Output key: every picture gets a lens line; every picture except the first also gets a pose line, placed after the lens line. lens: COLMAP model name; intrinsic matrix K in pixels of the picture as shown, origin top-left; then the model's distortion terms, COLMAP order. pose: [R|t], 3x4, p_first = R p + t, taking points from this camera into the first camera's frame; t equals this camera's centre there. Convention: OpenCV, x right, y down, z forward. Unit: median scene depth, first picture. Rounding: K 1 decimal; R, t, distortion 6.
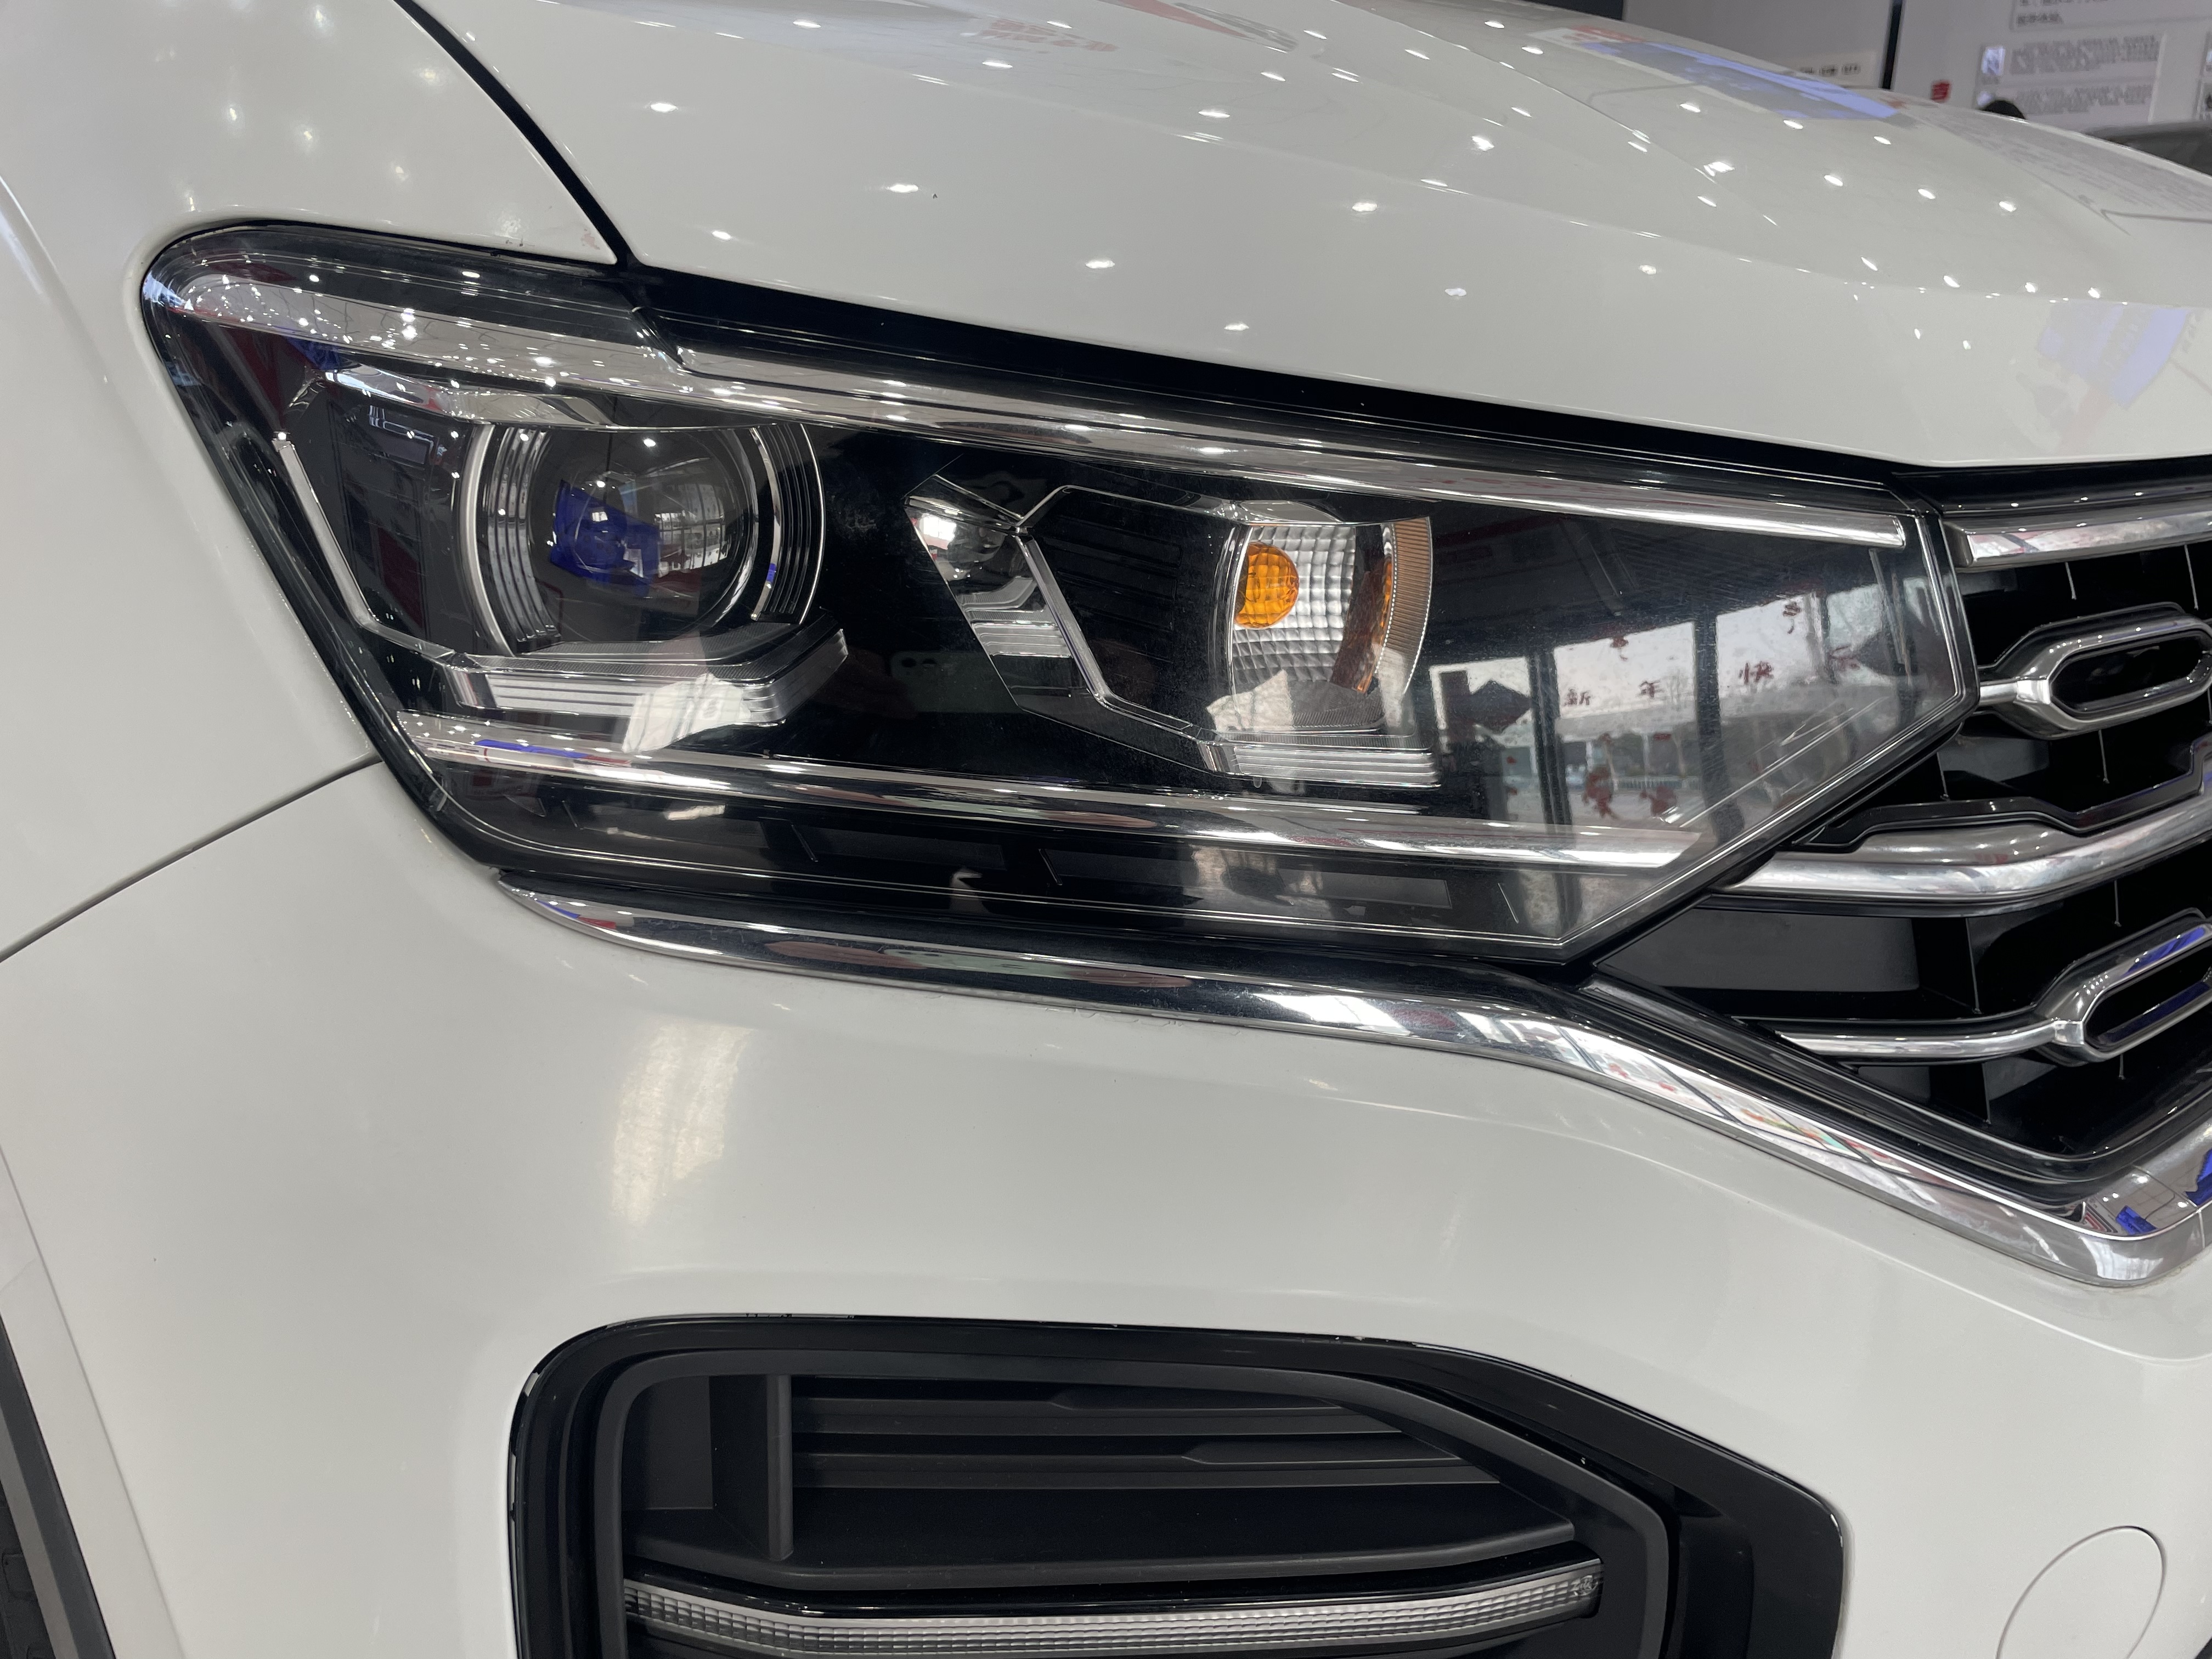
lens RADIAL K [[1678.7, 0, 1106.0], [0, 1678.7, 829.5], [0, 0, 1]] dist [0.252434, -0.321943]
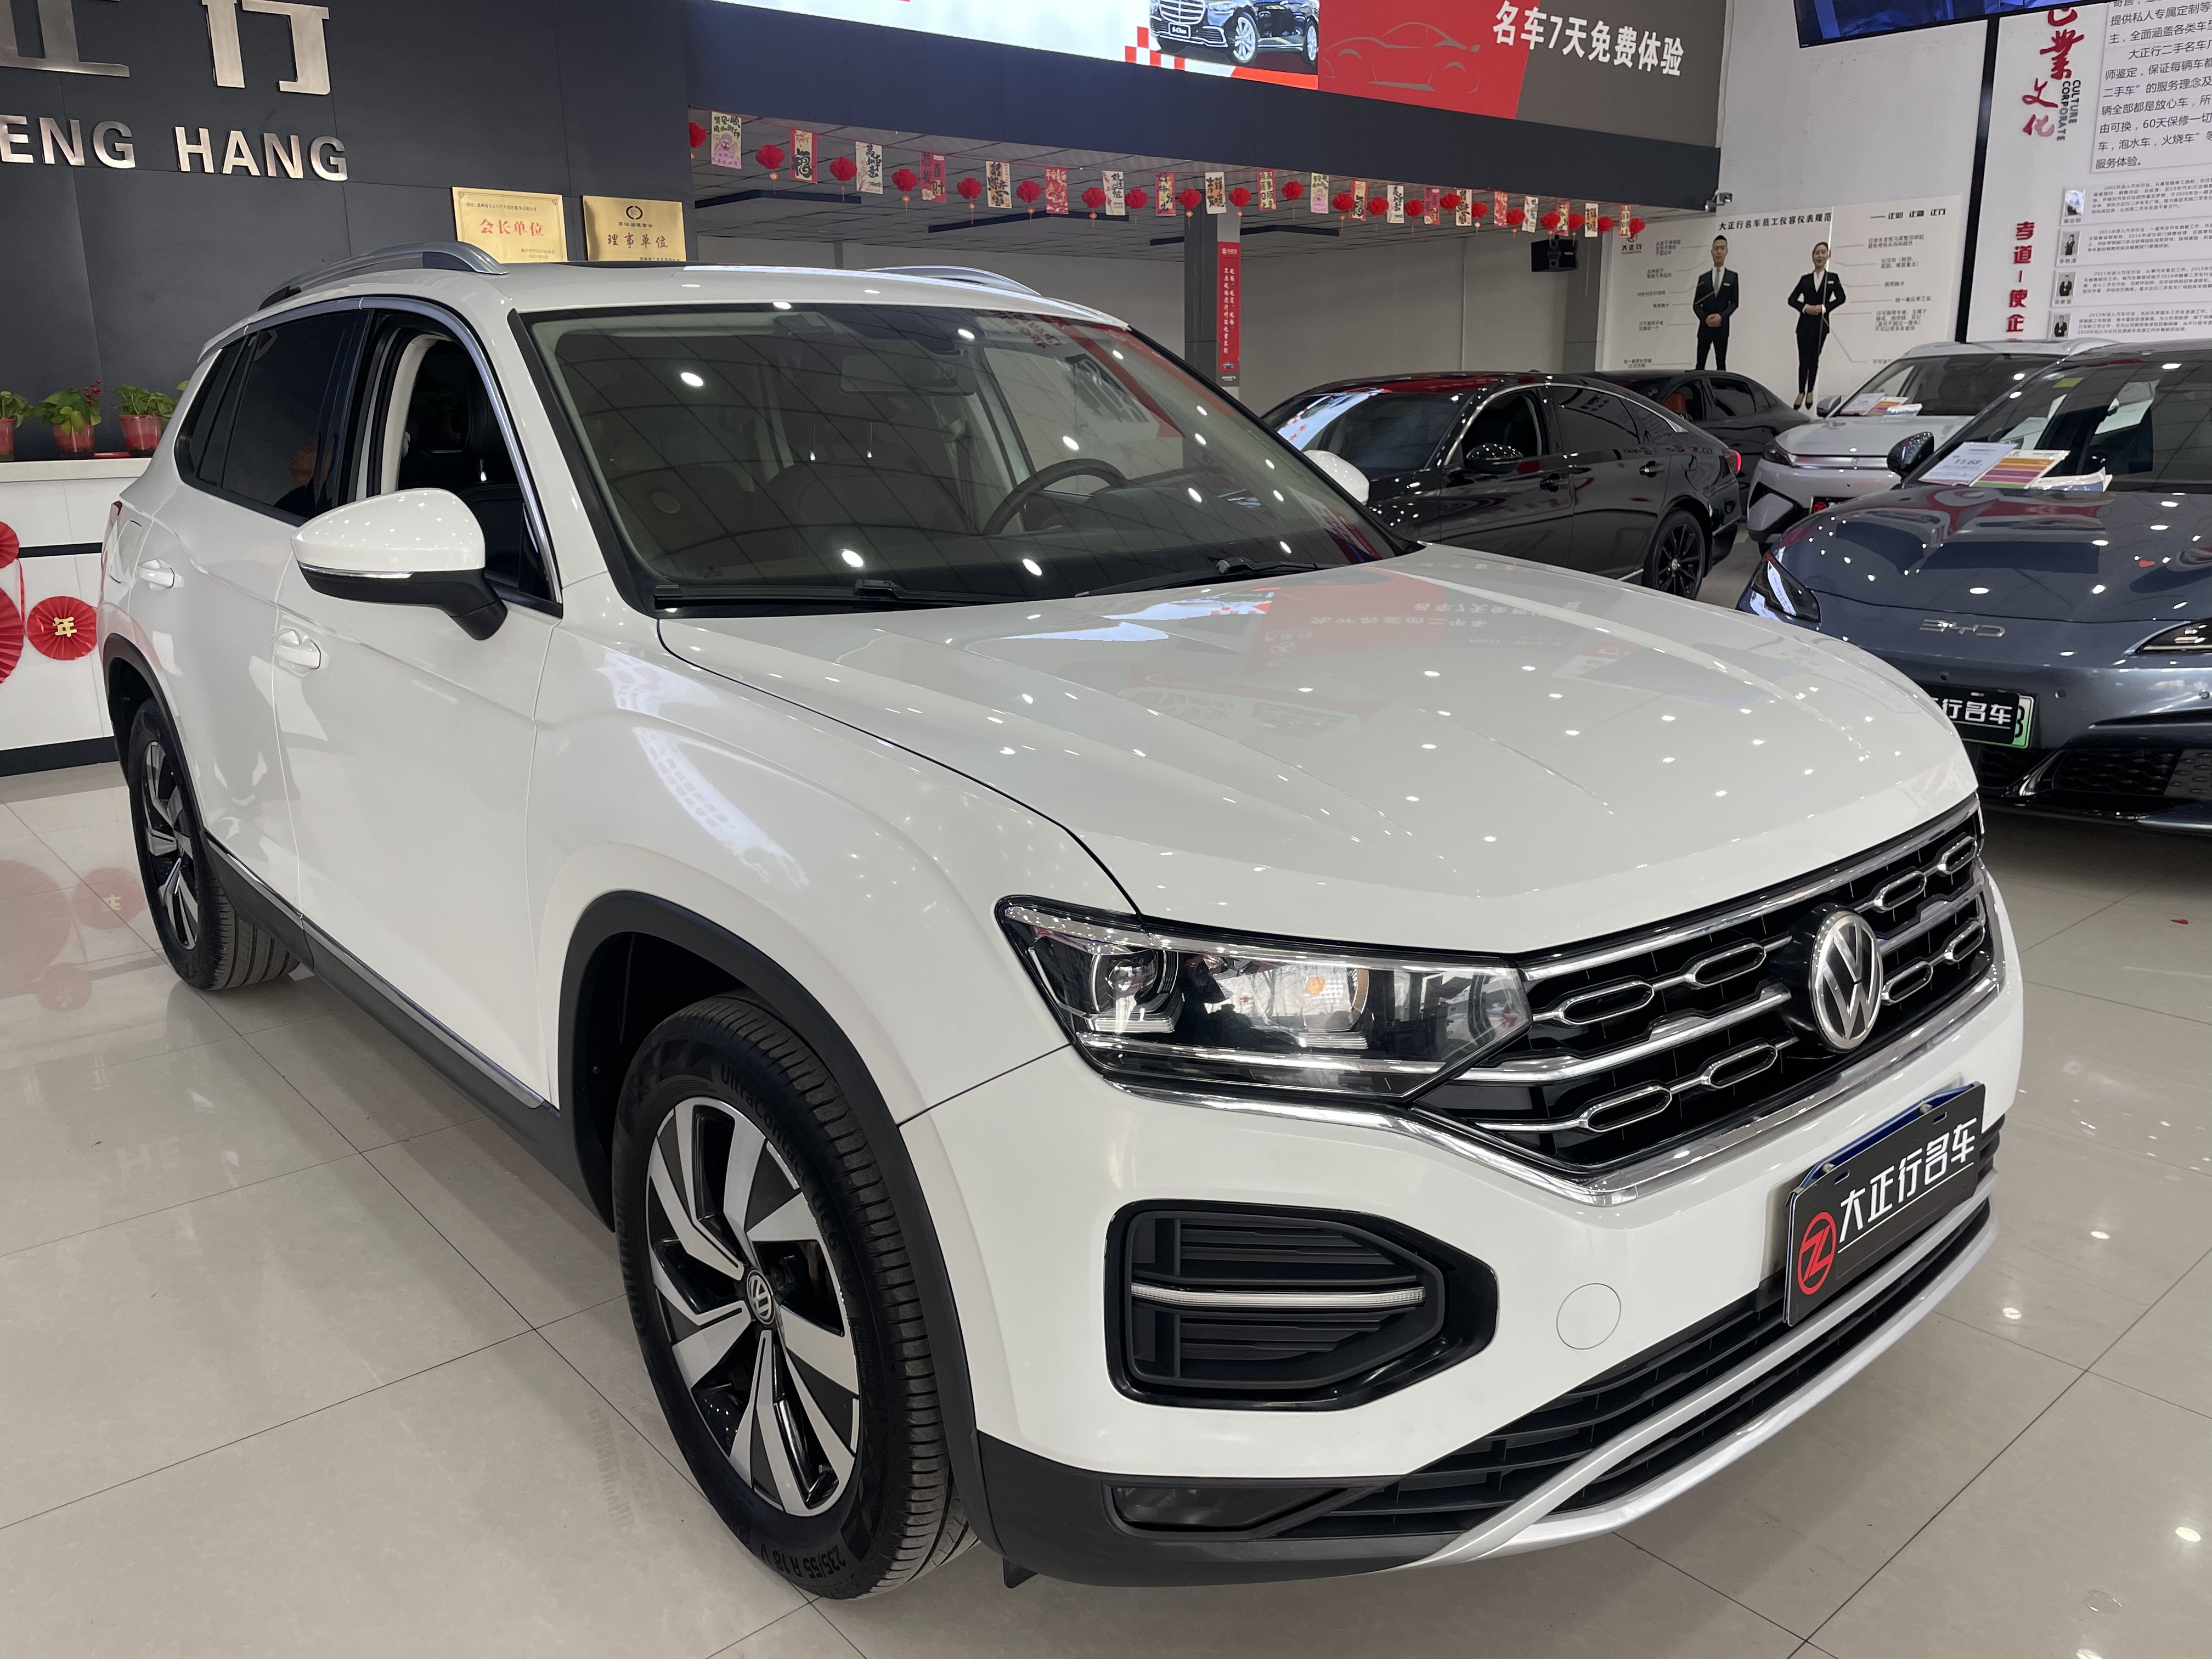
lens RADIAL K [[1678.7, 0, 1106.0], [0, 1678.7, 829.5], [0, 0, 1]] dist [0.252434, -0.321943]
pose [[0.997185, -0.014025, -0.073661, -0.063205], [0.009892, 0.998371, -0.056187, -0.262923], [0.074329, 0.055300, 0.995699, -2.305073]]
